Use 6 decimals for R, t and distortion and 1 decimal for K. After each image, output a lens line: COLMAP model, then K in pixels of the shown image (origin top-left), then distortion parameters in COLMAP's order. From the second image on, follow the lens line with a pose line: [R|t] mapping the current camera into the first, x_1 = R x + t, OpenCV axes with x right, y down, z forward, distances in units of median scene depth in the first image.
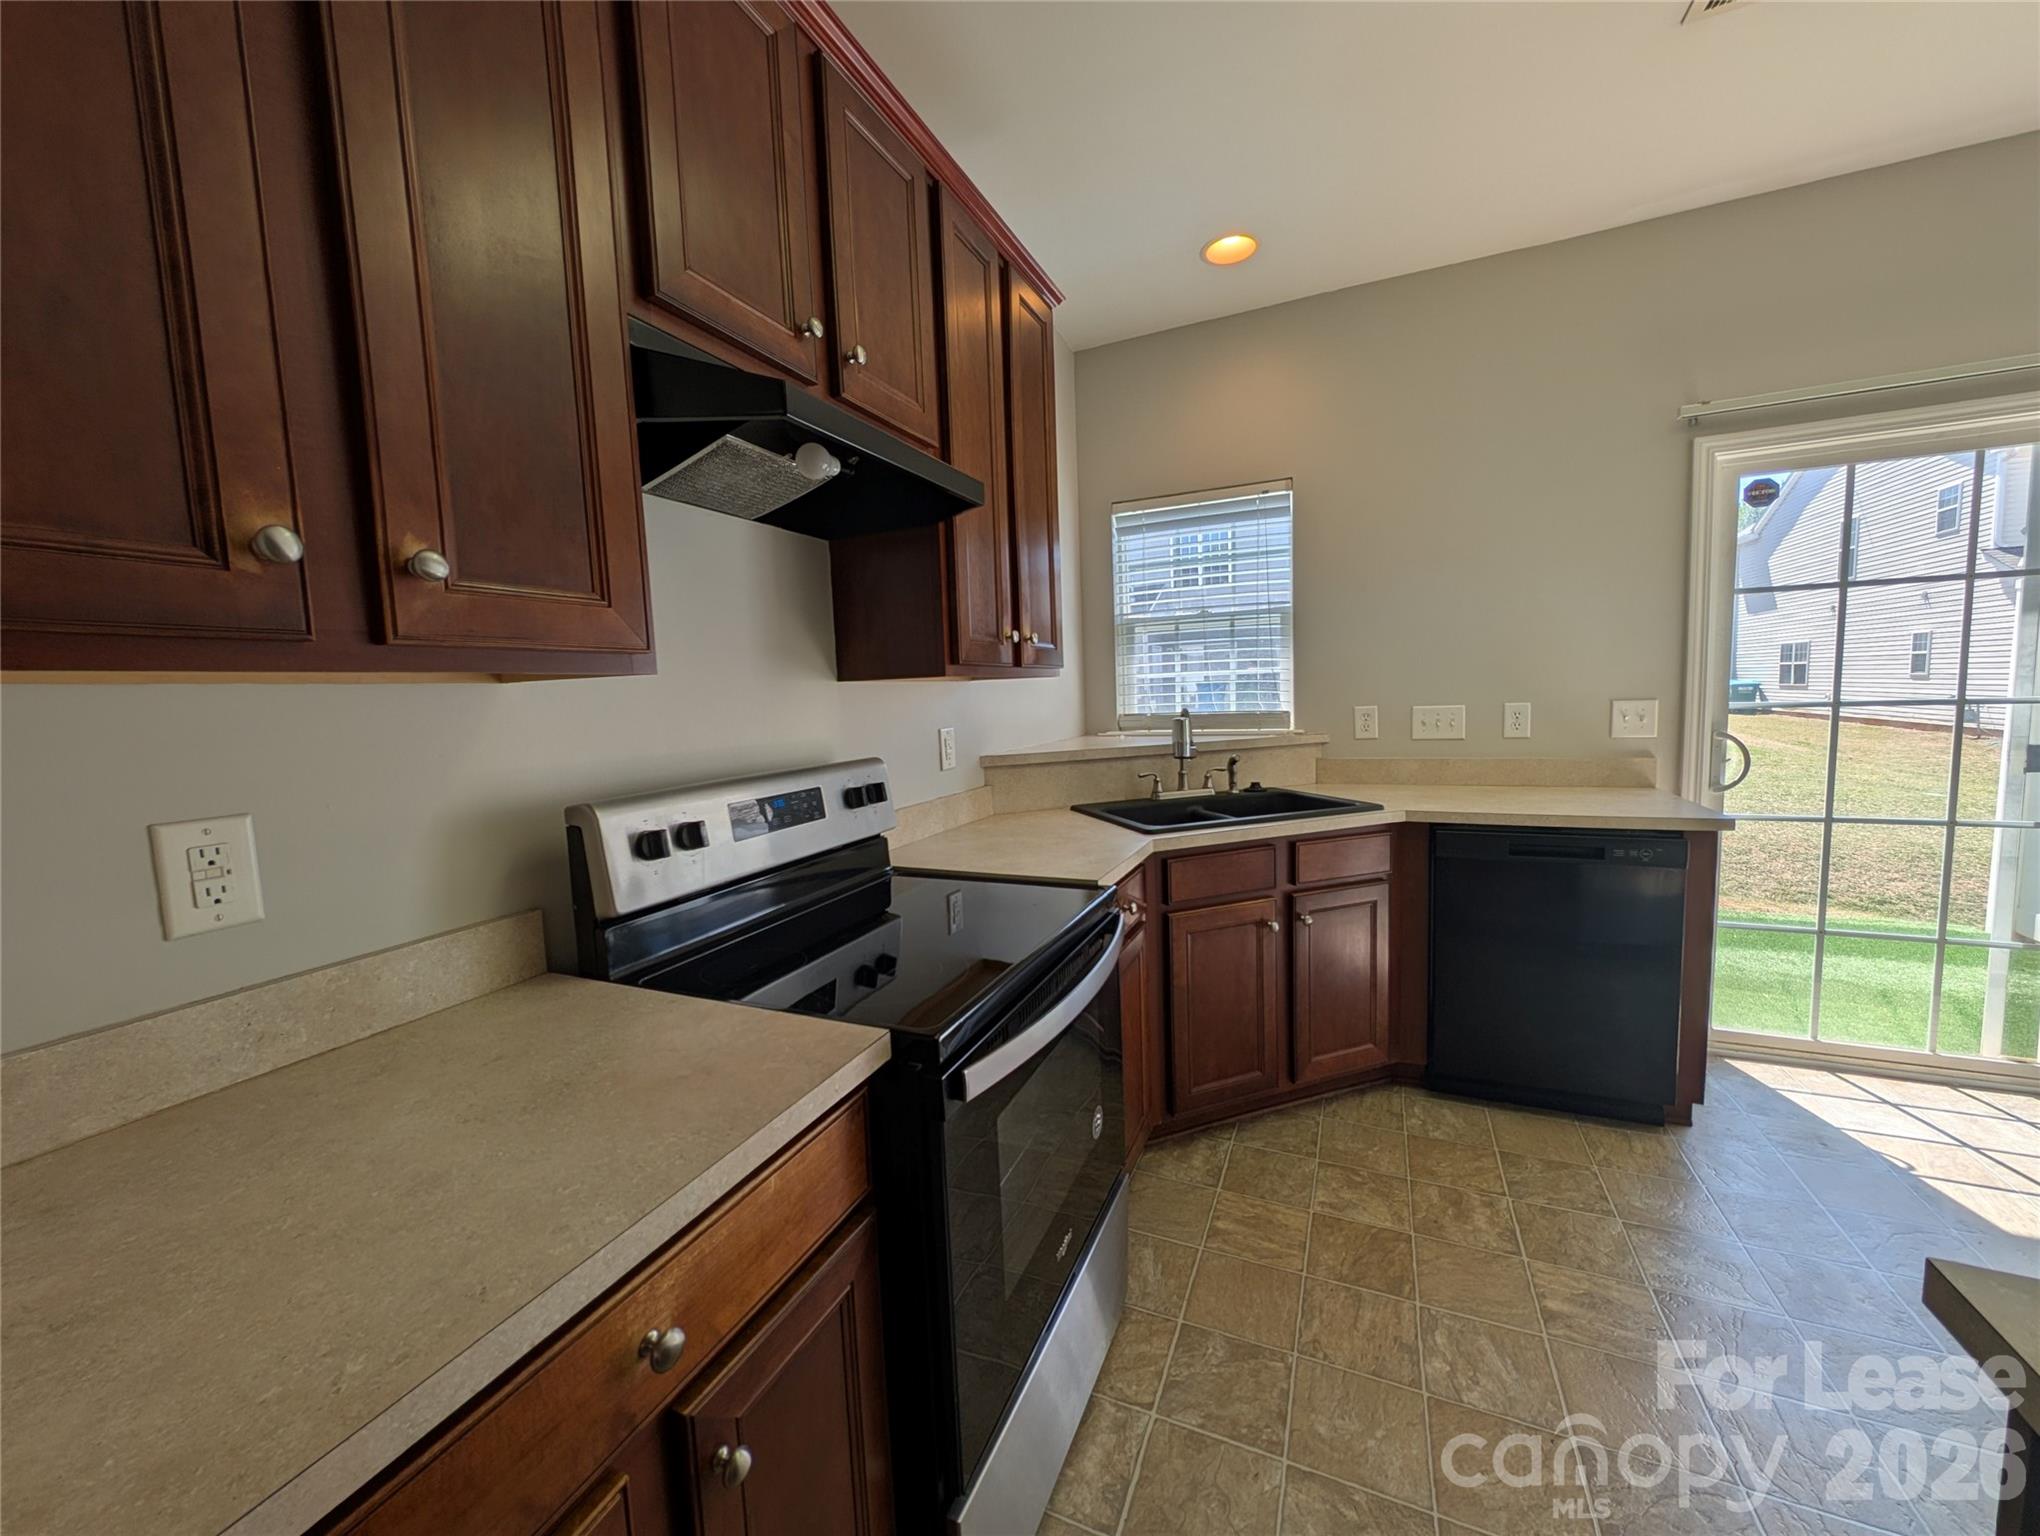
lens RADIAL K [[763.7, 0, 1021.4], [0, 763.7, 757.3], [0, 0, 1]] dist [-0.000470, -0.001320]
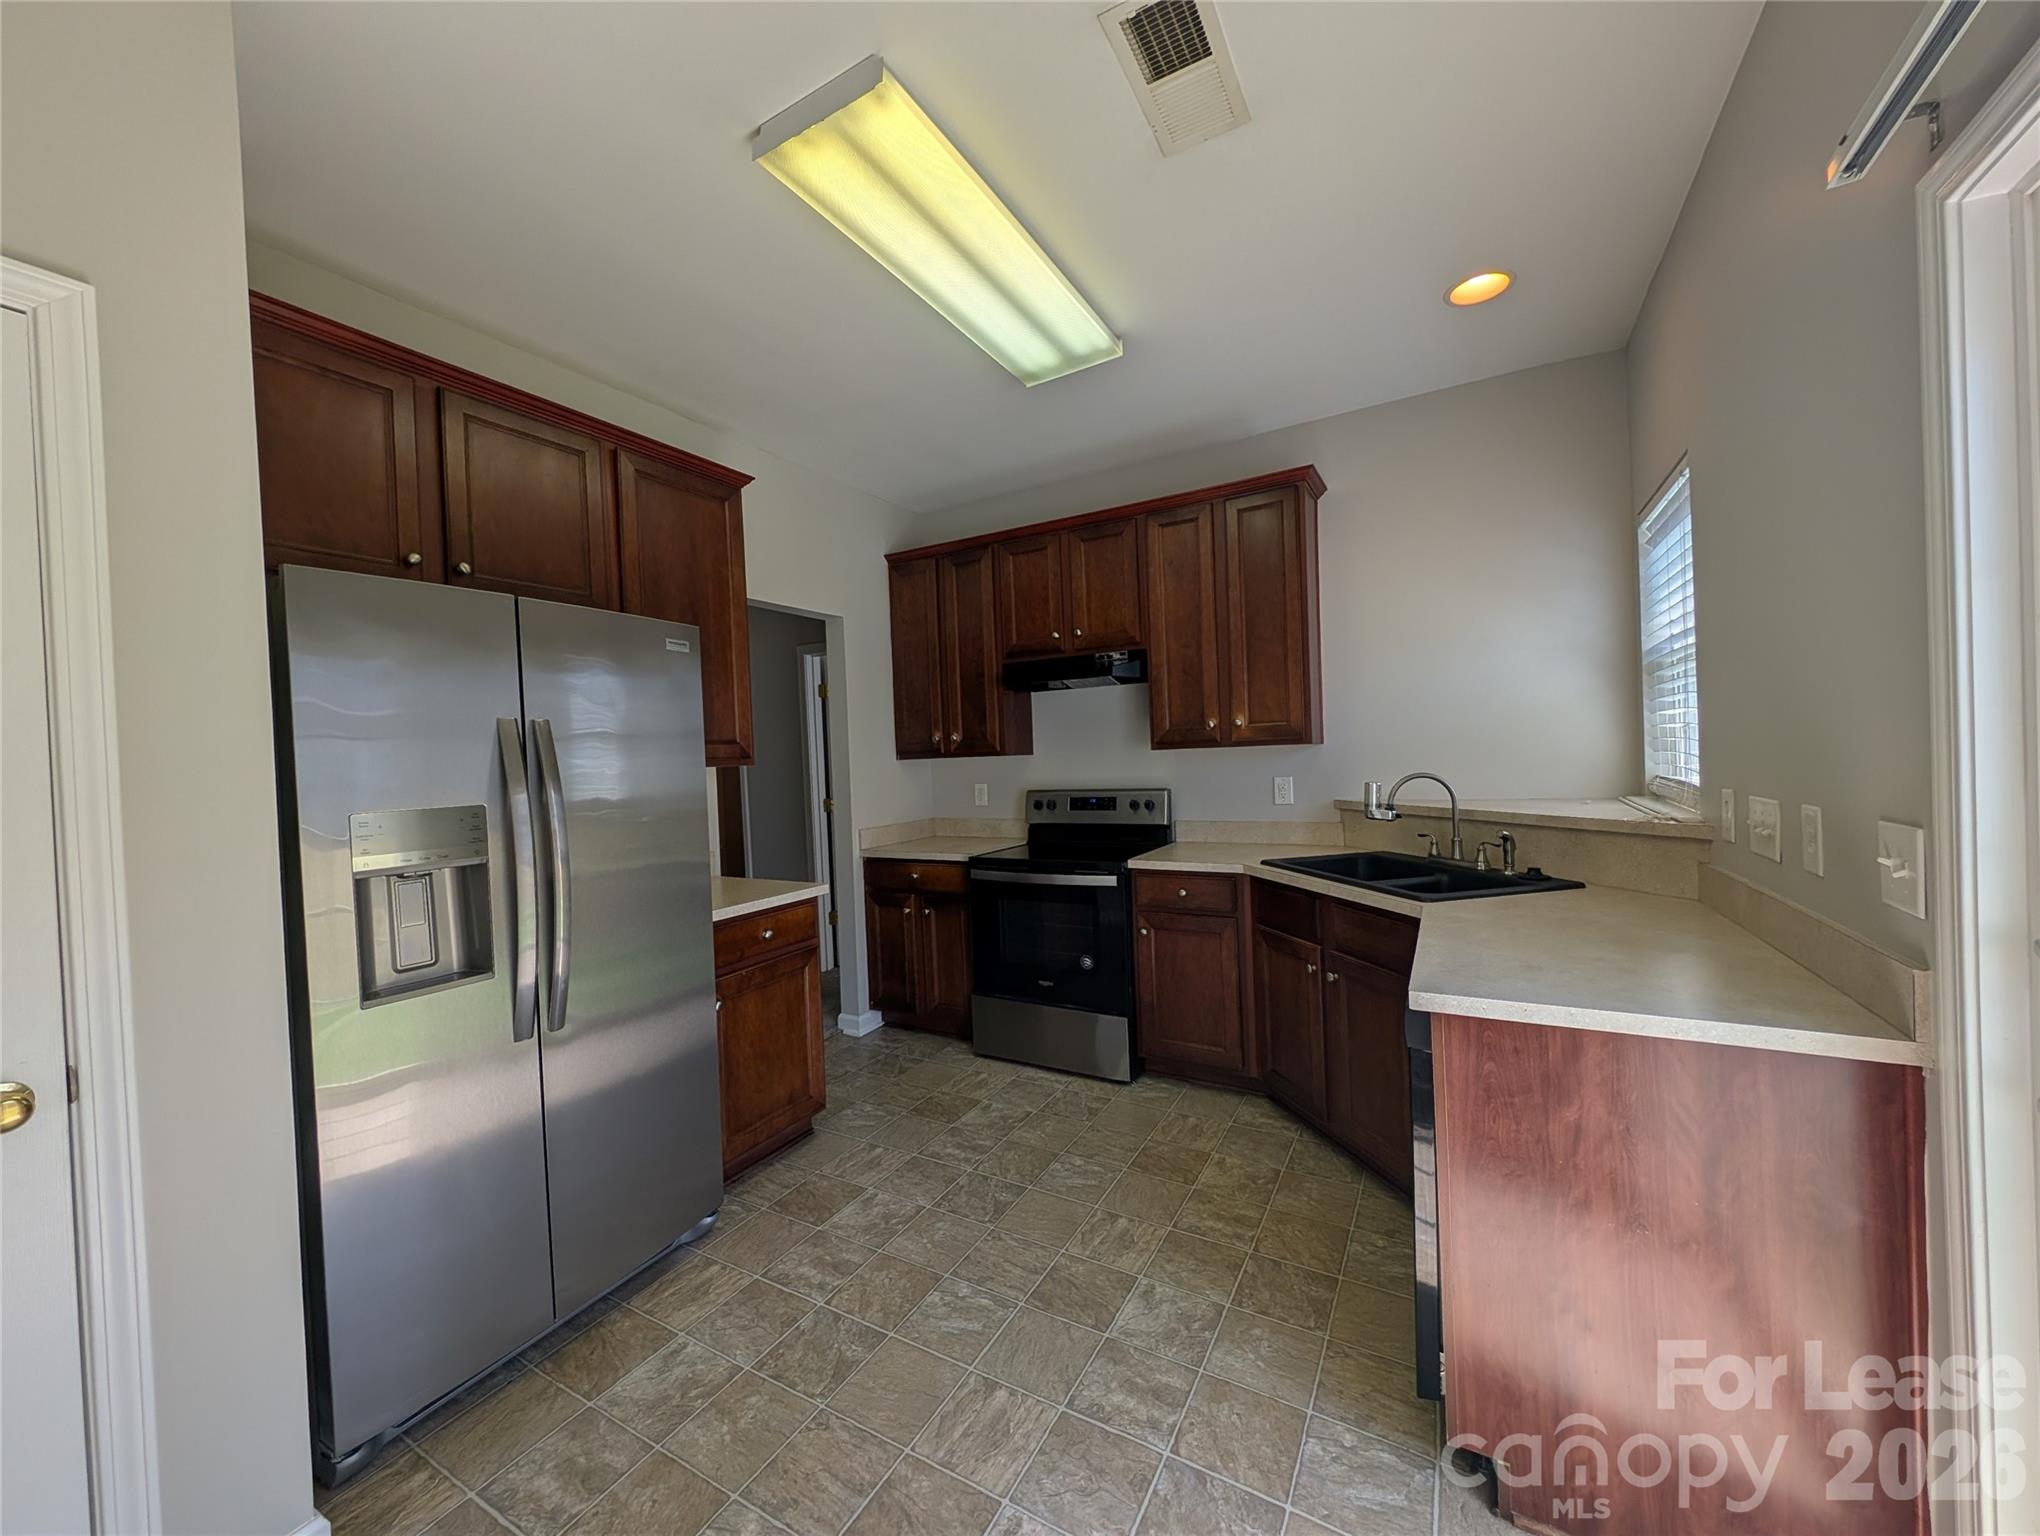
lens RADIAL K [[763.7, 0, 1023.2], [0, 763.7, 756.5], [0, 0, 1]] dist [-0.000470, -0.001320]
pose [[-0.092401, 0.041400, -0.994861, 1.205277], [-0.041774, 0.998094, 0.045414, -0.104108], [0.994845, 0.045756, -0.090496, 0.531522]]
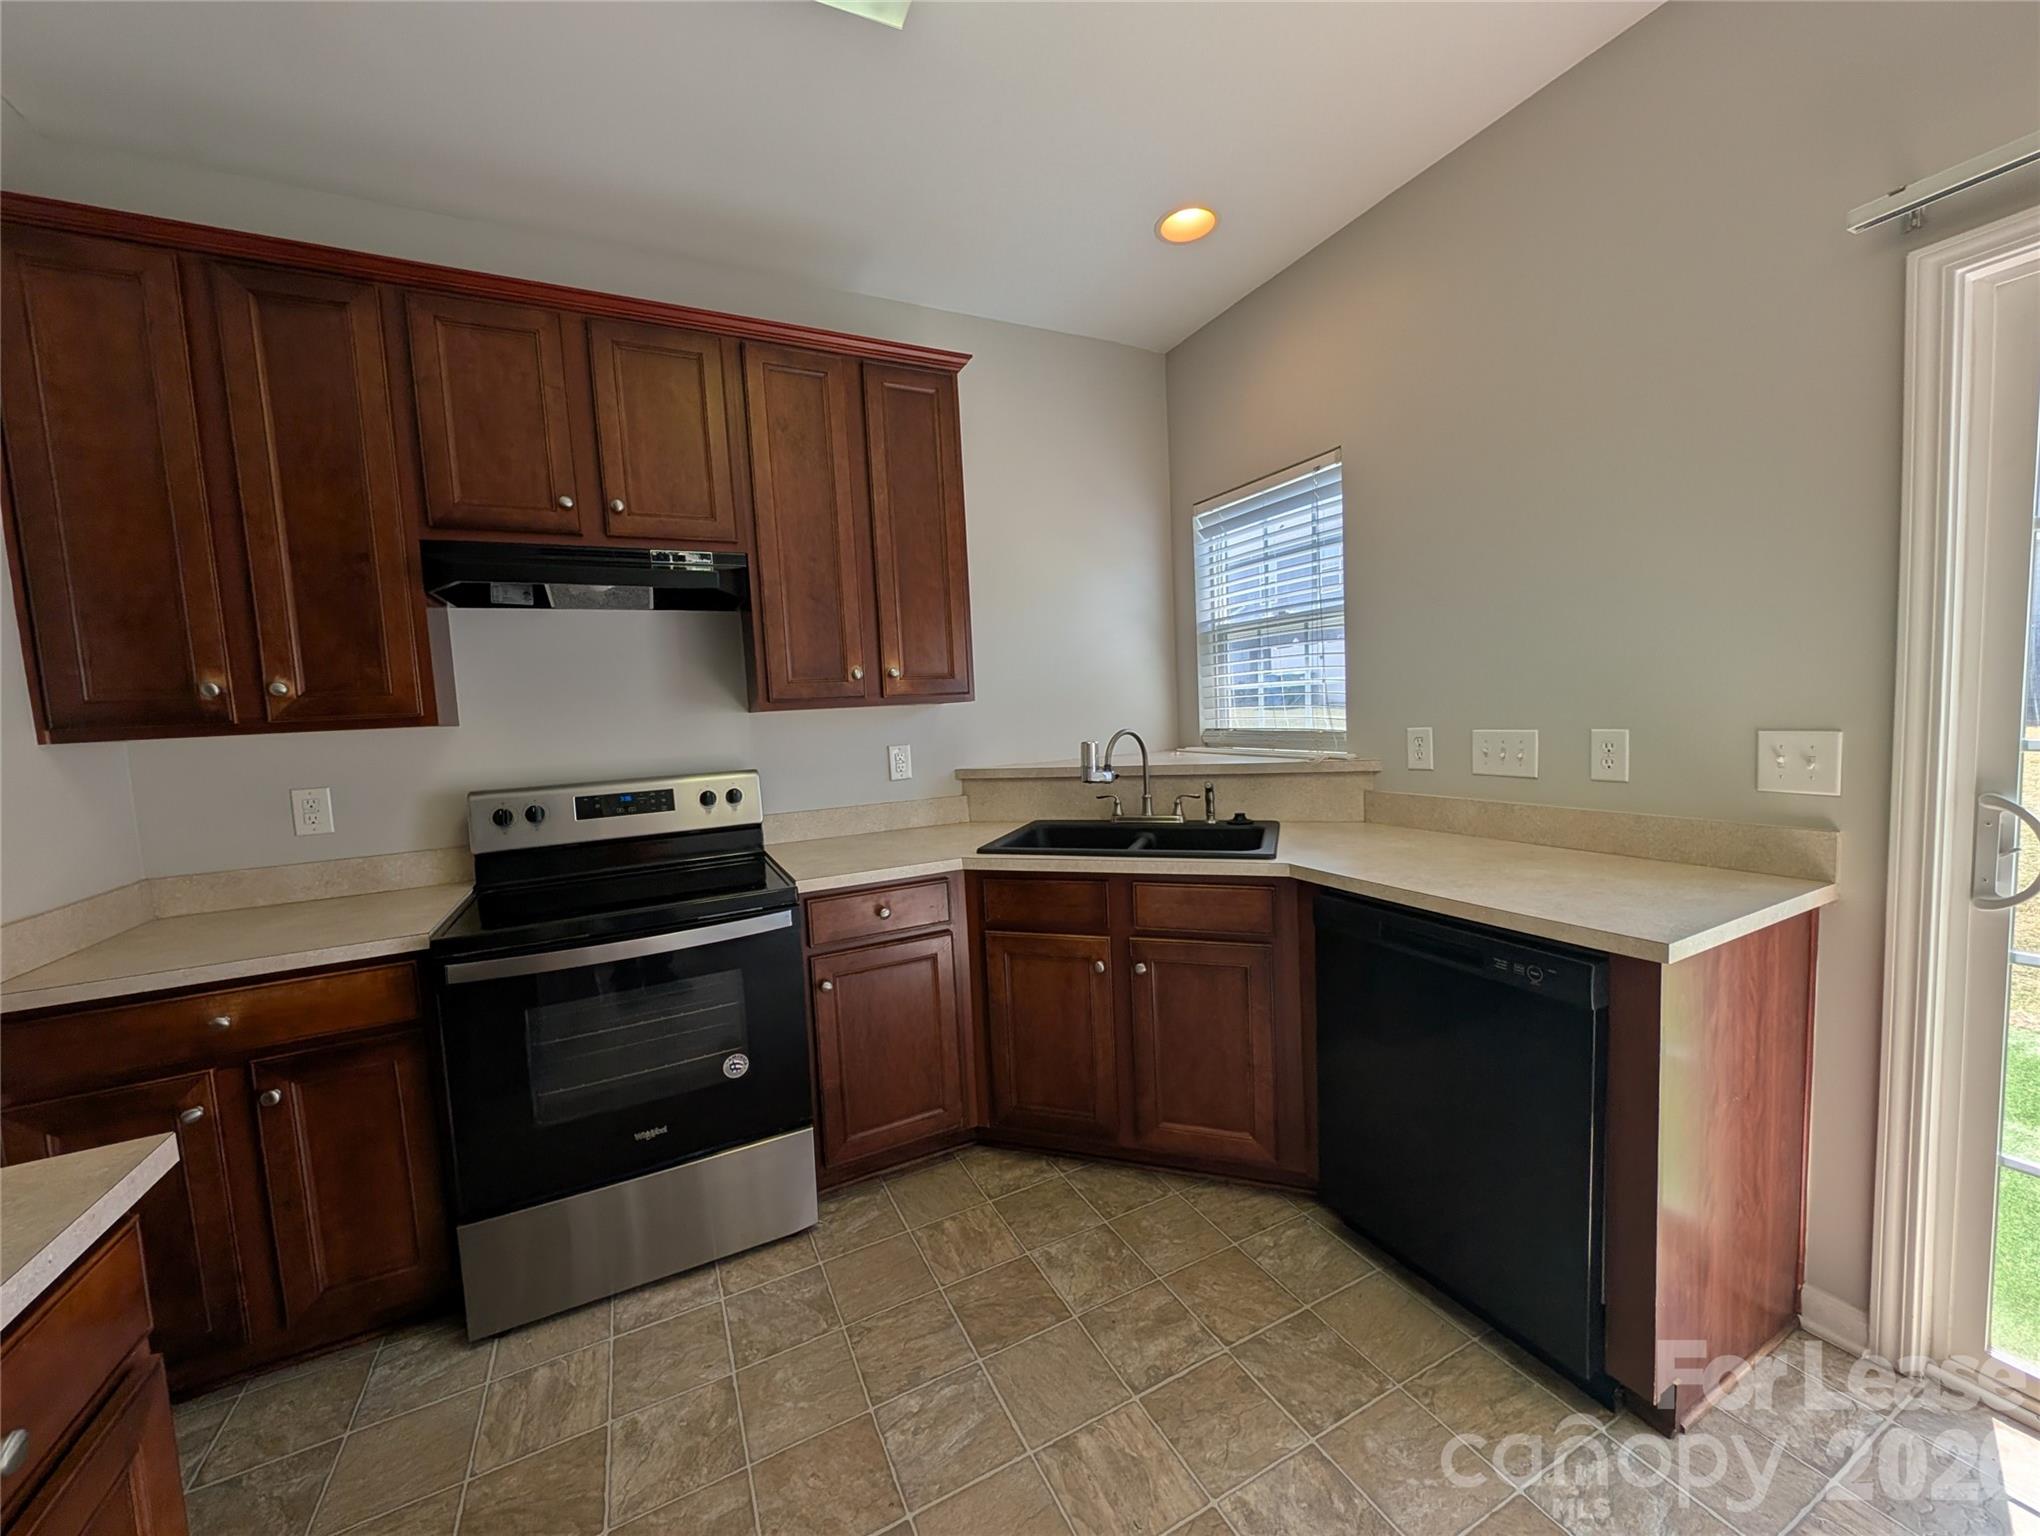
lens RADIAL K [[763.7, 0, 1026.6], [0, 763.7, 756.9], [0, 0, 1]] dist [-0.000470, -0.001320]
pose [[0.779591, 0.042300, -0.624858, 0.677132], [-0.032585, 0.999105, 0.026982, -0.048713], [0.625440, -0.000674, 0.780272, 0.164169]]
